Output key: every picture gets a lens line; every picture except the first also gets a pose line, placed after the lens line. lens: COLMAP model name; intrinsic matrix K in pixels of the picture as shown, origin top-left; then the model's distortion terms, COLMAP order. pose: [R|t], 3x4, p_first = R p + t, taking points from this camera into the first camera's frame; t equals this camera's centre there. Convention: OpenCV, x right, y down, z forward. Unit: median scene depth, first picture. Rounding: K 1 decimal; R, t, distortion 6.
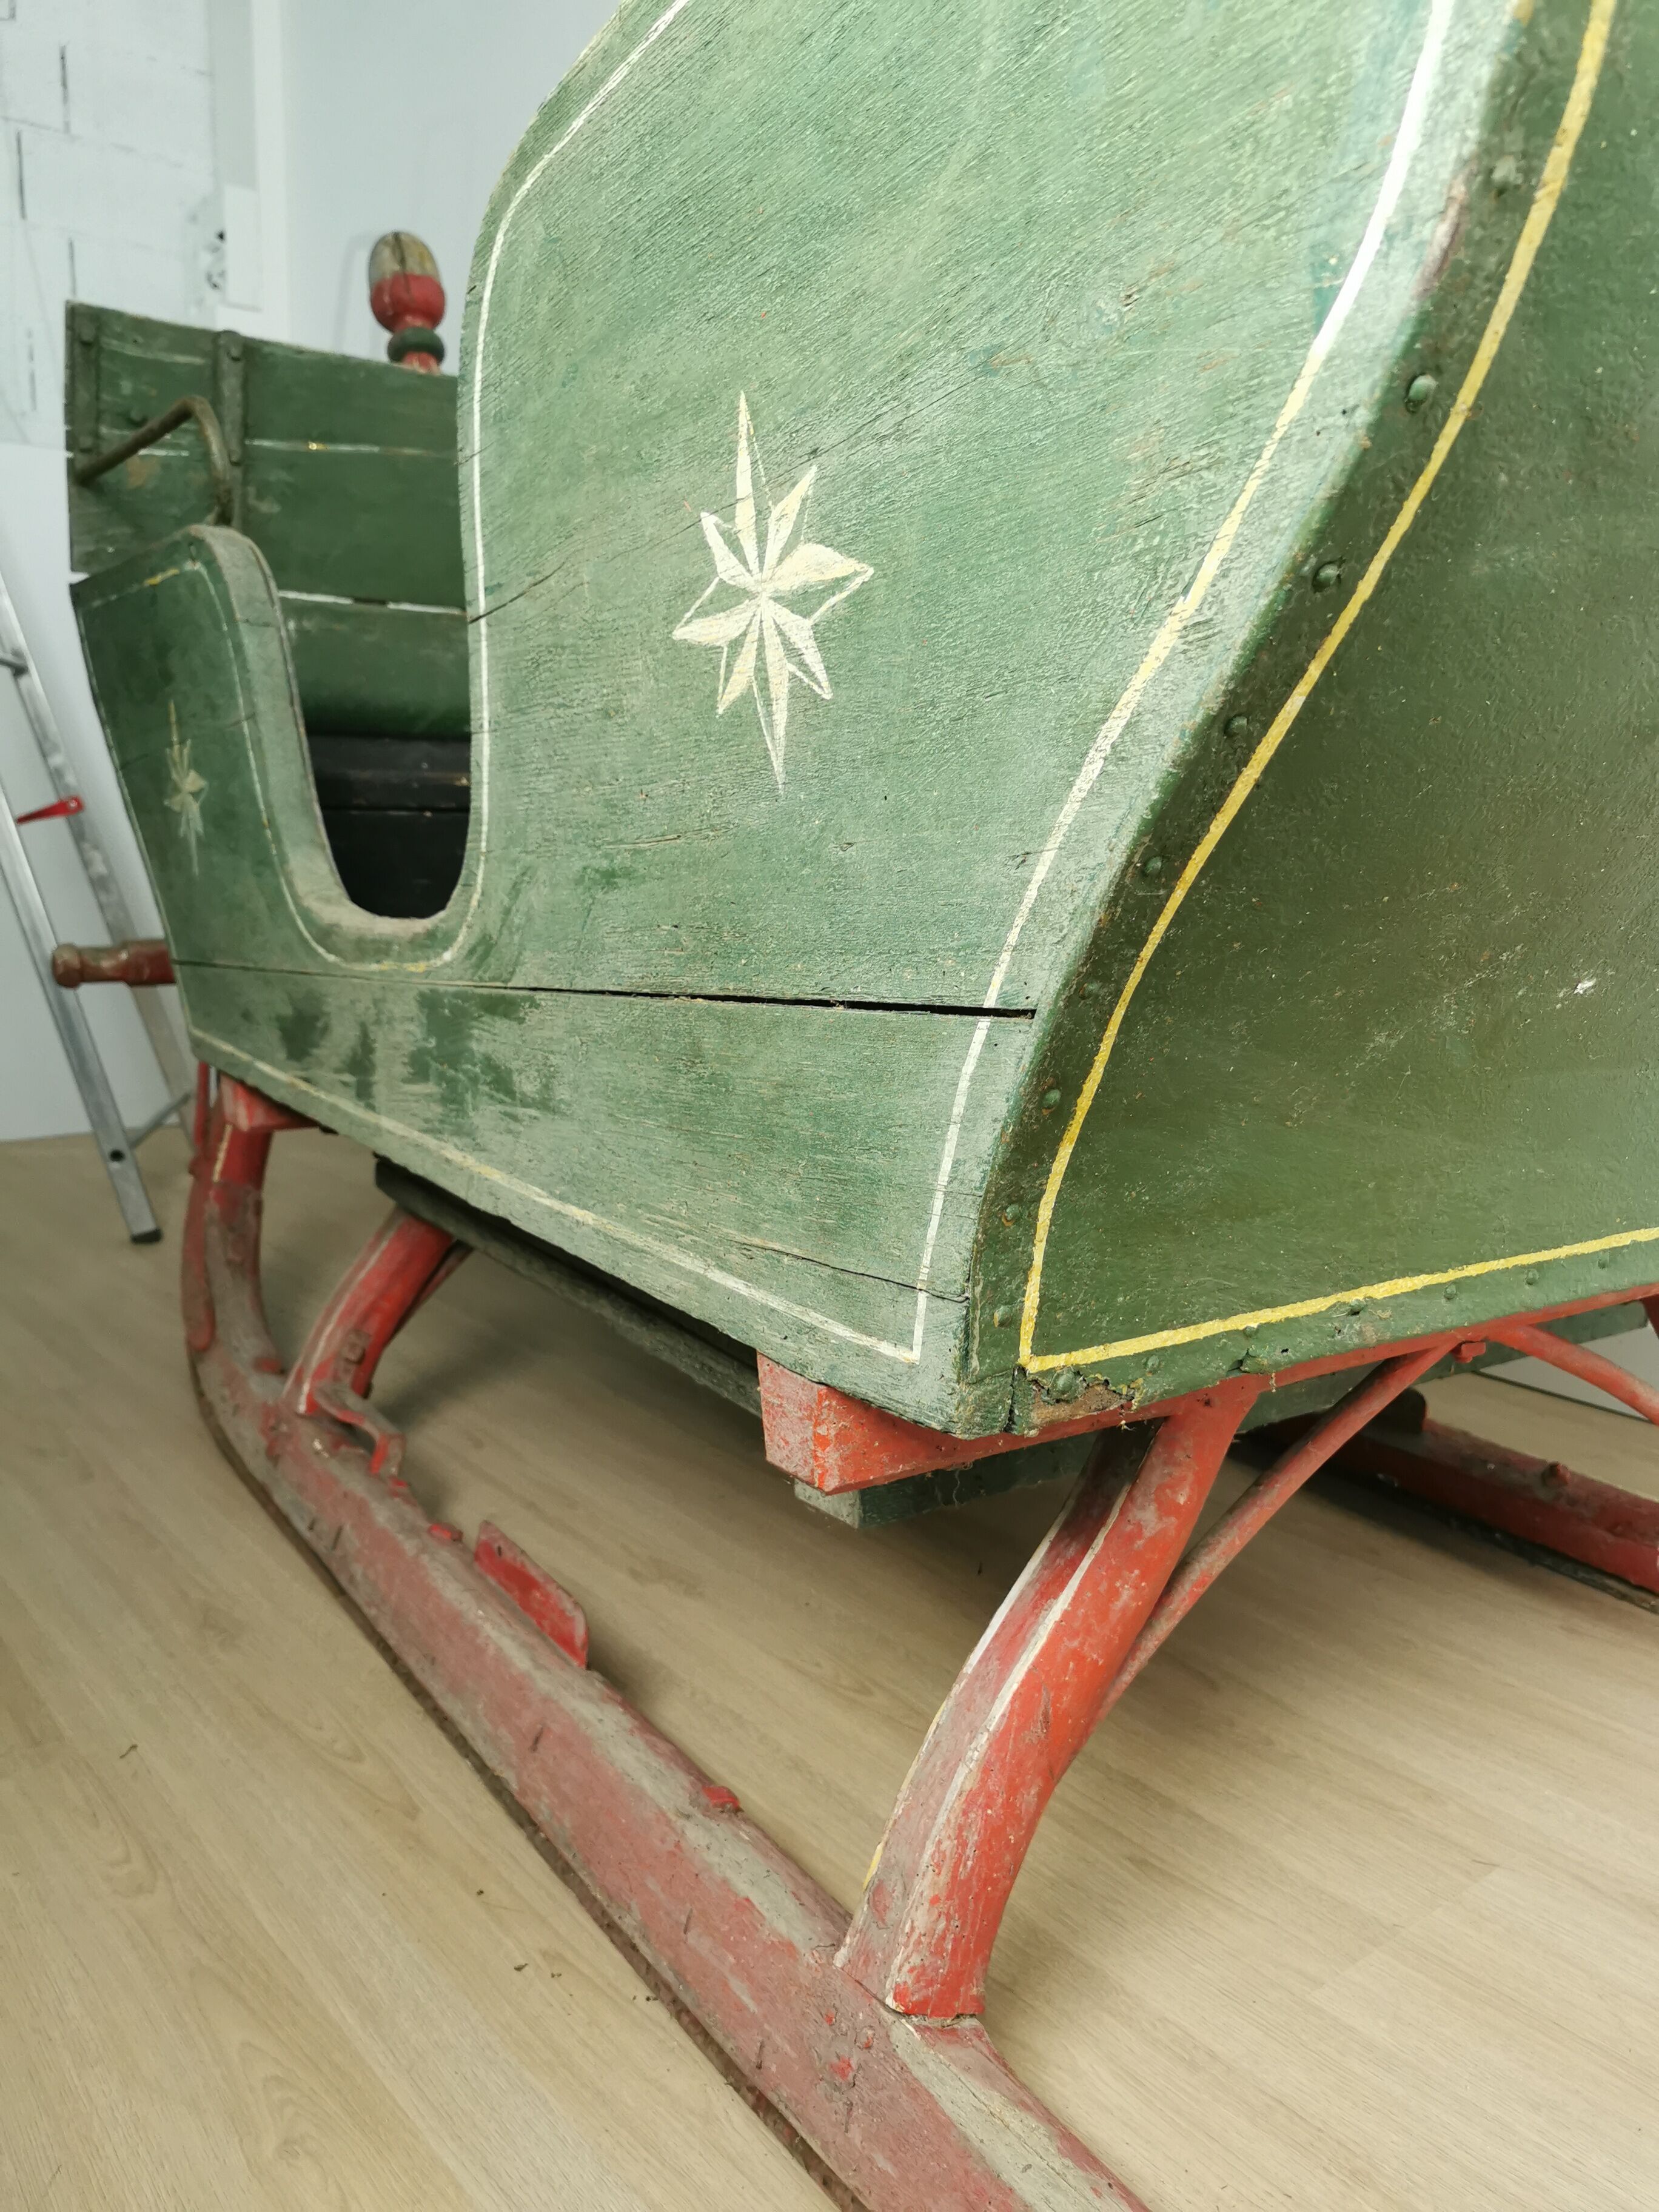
lens RADIAL K [[1718.8, 0, 840.3], [0, 1718.8, 1125.6], [0, 0, 1]] dist [0.055772, -0.086797]
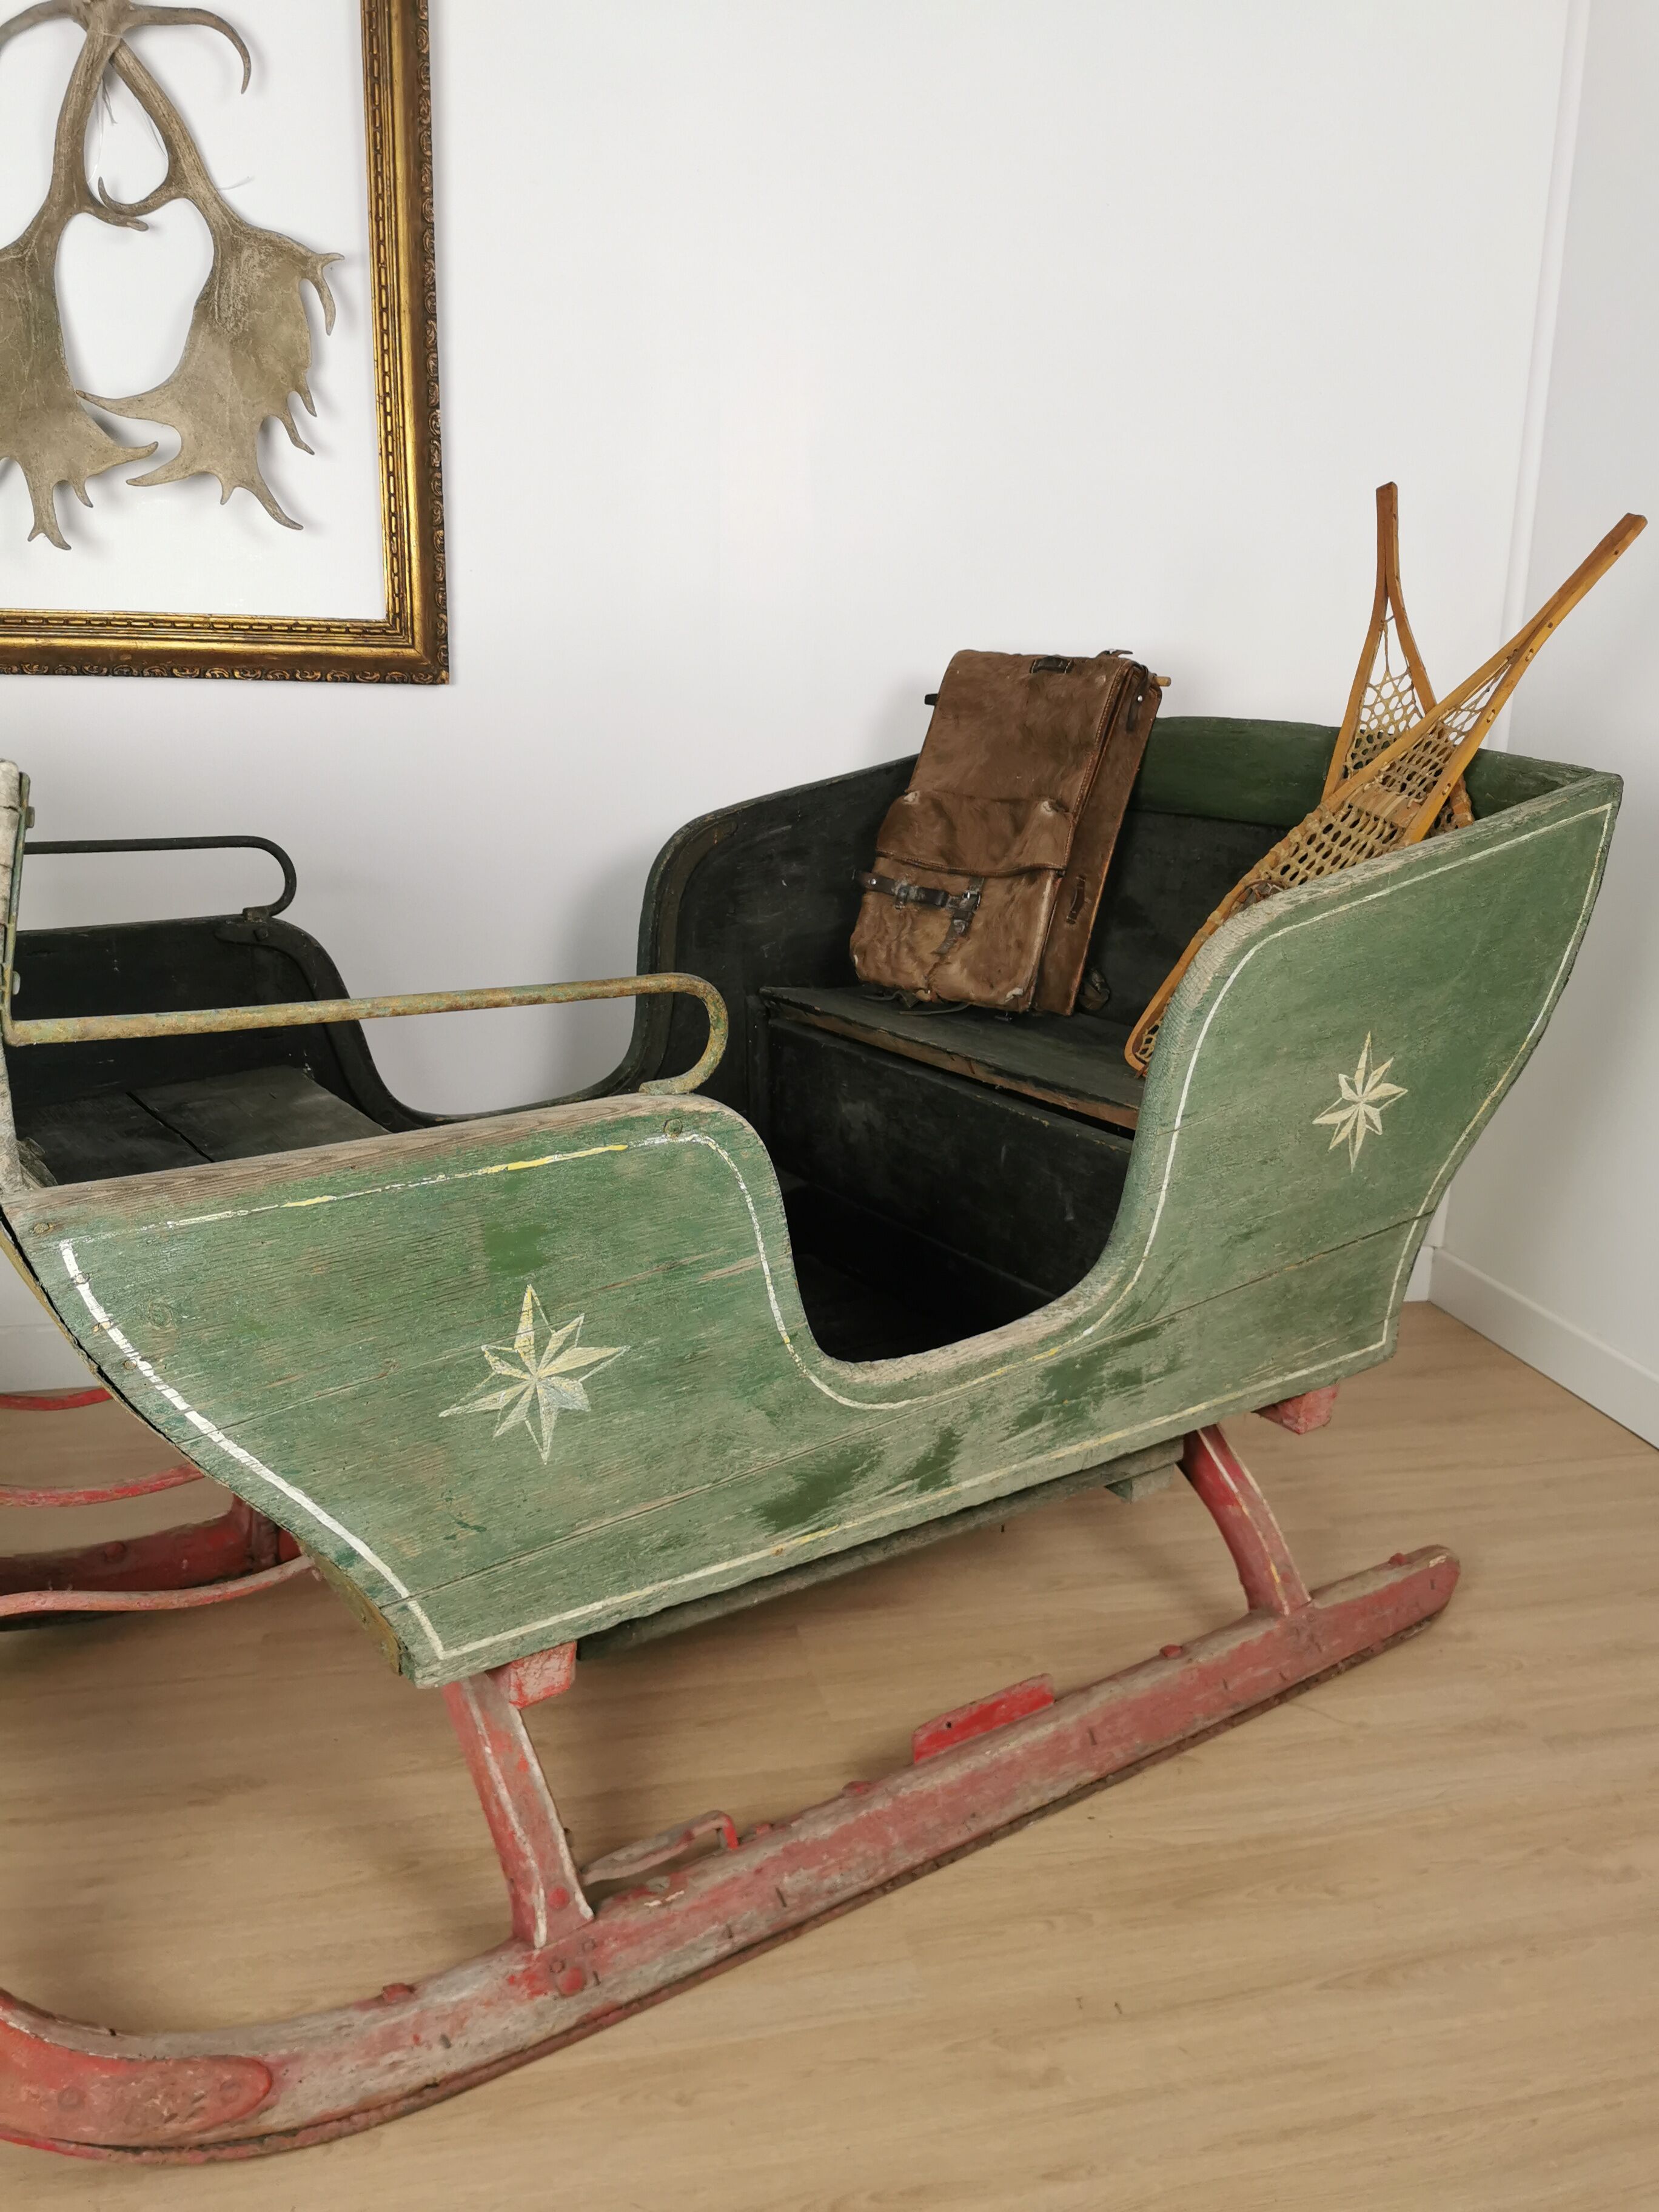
lens RADIAL K [[1718.8, 0, 833.4], [0, 1718.8, 1091.0], [0, 0, 1]] dist [0.055772, -0.086797]
pose [[-0.020102, -0.276911, 0.960685, -2.032372], [0.157921, 0.947938, 0.276541, -0.944621], [-0.987247, 0.157271, 0.024674, 1.395467]]
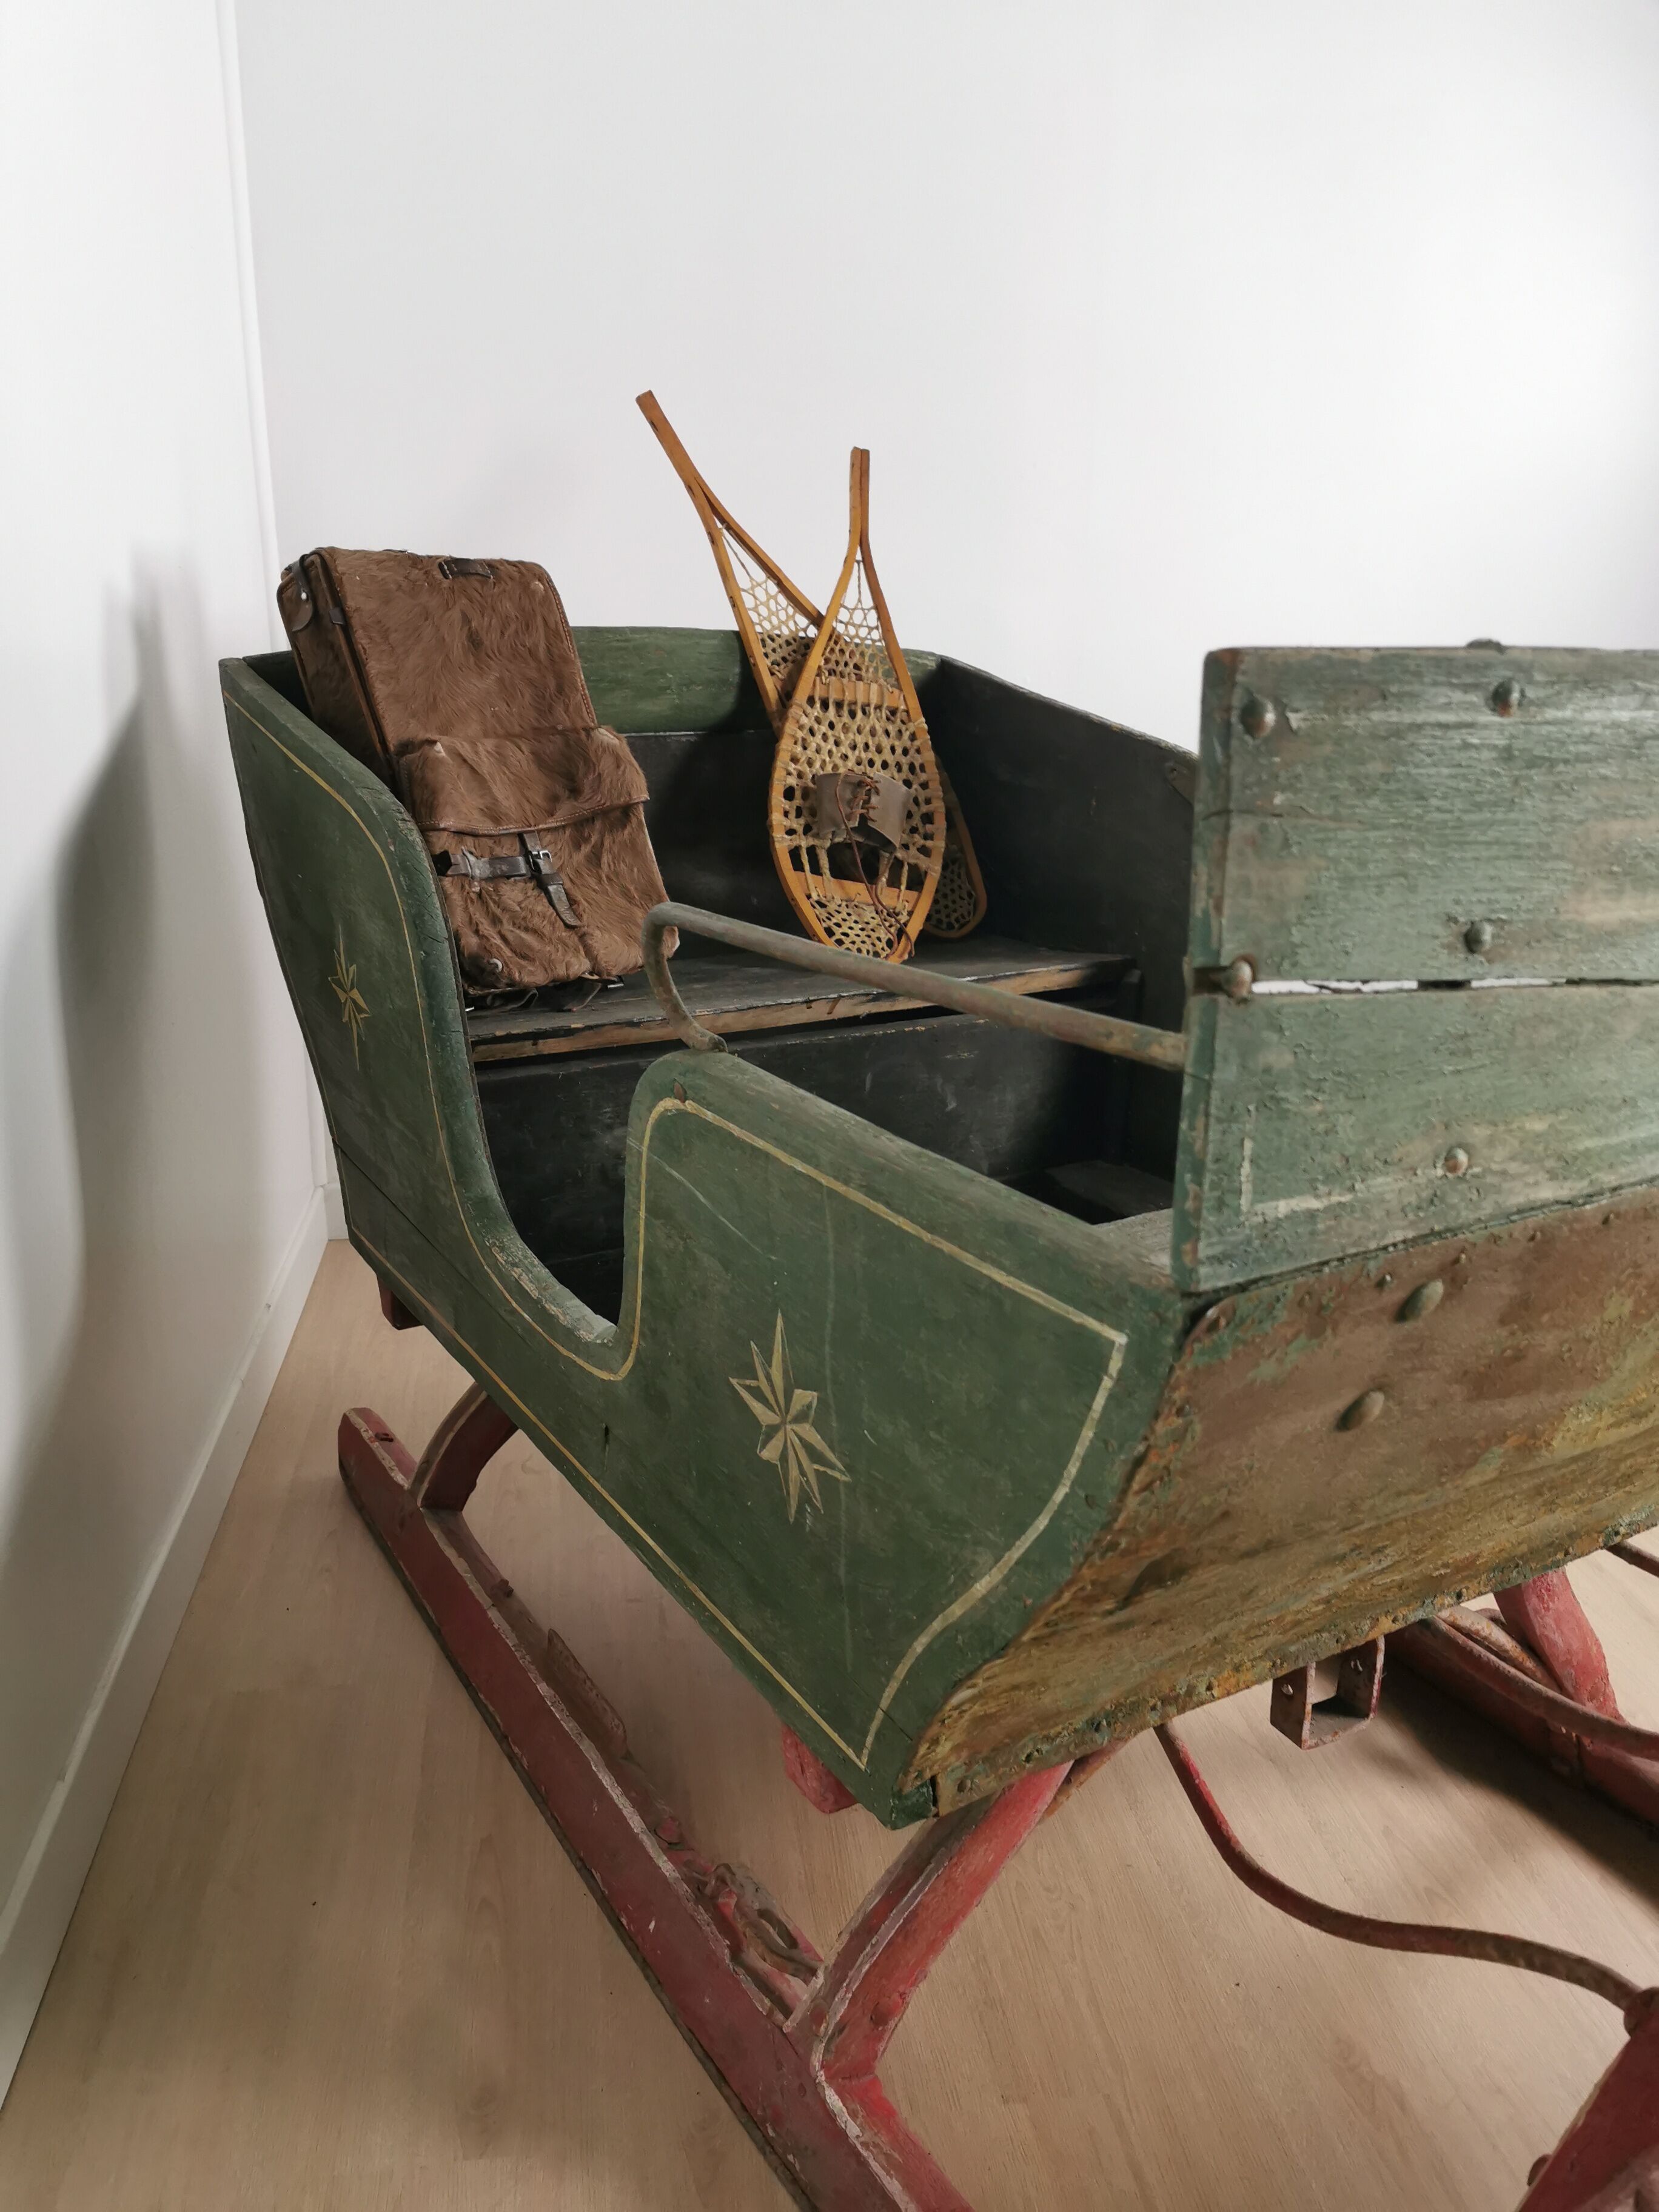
lens RADIAL K [[1718.8, 0, 812.8], [0, 1718.8, 1121.0], [0, 0, 1]] dist [0.055772, -0.086797]
pose [[-0.997674, -0.048344, 0.048063, 0.240657], [-0.021584, 0.892788, 0.449960, -1.159050], [-0.064663, 0.447876, -0.891755, 3.363701]]
